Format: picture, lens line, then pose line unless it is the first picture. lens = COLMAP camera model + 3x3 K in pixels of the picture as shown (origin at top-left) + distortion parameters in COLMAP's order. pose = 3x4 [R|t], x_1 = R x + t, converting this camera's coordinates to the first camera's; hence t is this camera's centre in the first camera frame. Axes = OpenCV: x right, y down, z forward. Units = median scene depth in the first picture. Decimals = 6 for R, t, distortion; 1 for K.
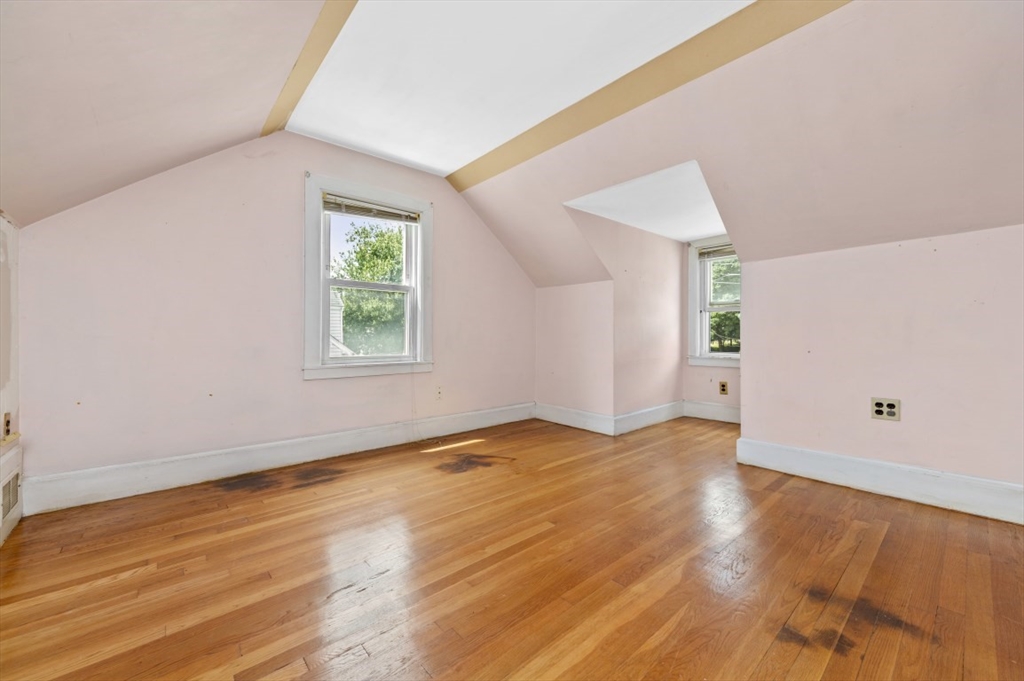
lens RADIAL K [[406.4, 0, 512.1], [0, 406.4, 337.5], [0, 0, 1]] dist [-0.006058, 0.000152]
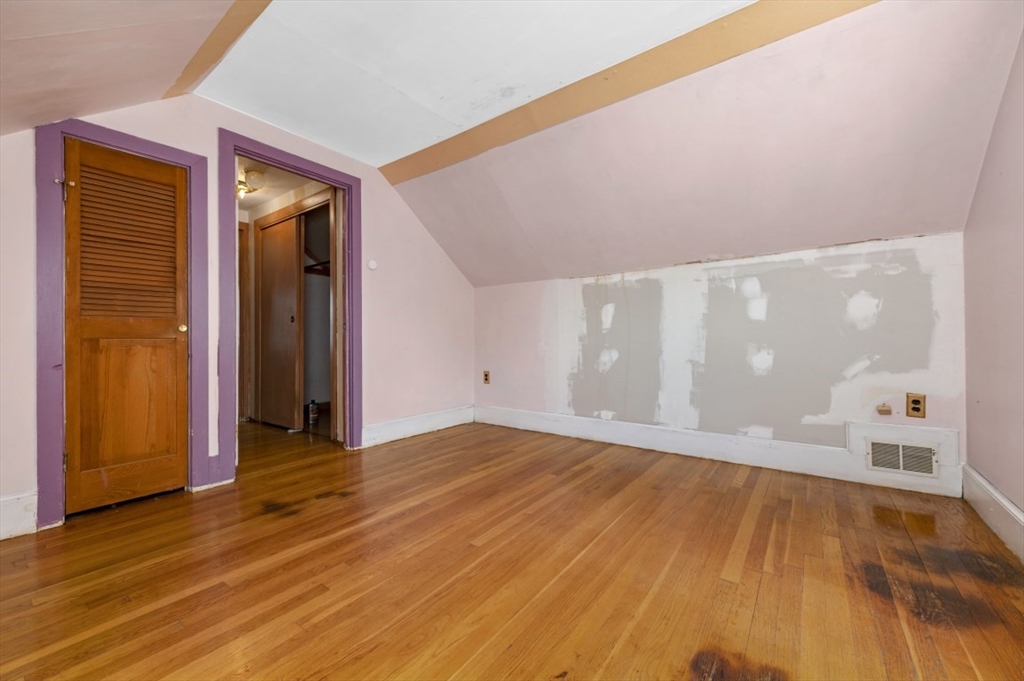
lens RADIAL K [[406.4, 0, 511.4], [0, 406.4, 338.3], [0, 0, 1]] dist [-0.006058, 0.000152]
pose [[-0.978259, 0.010985, -0.207097, 0.200090], [0.010812, 0.999940, 0.001966, 0.002322], [0.207106, -0.000316, -0.978318, 1.925989]]
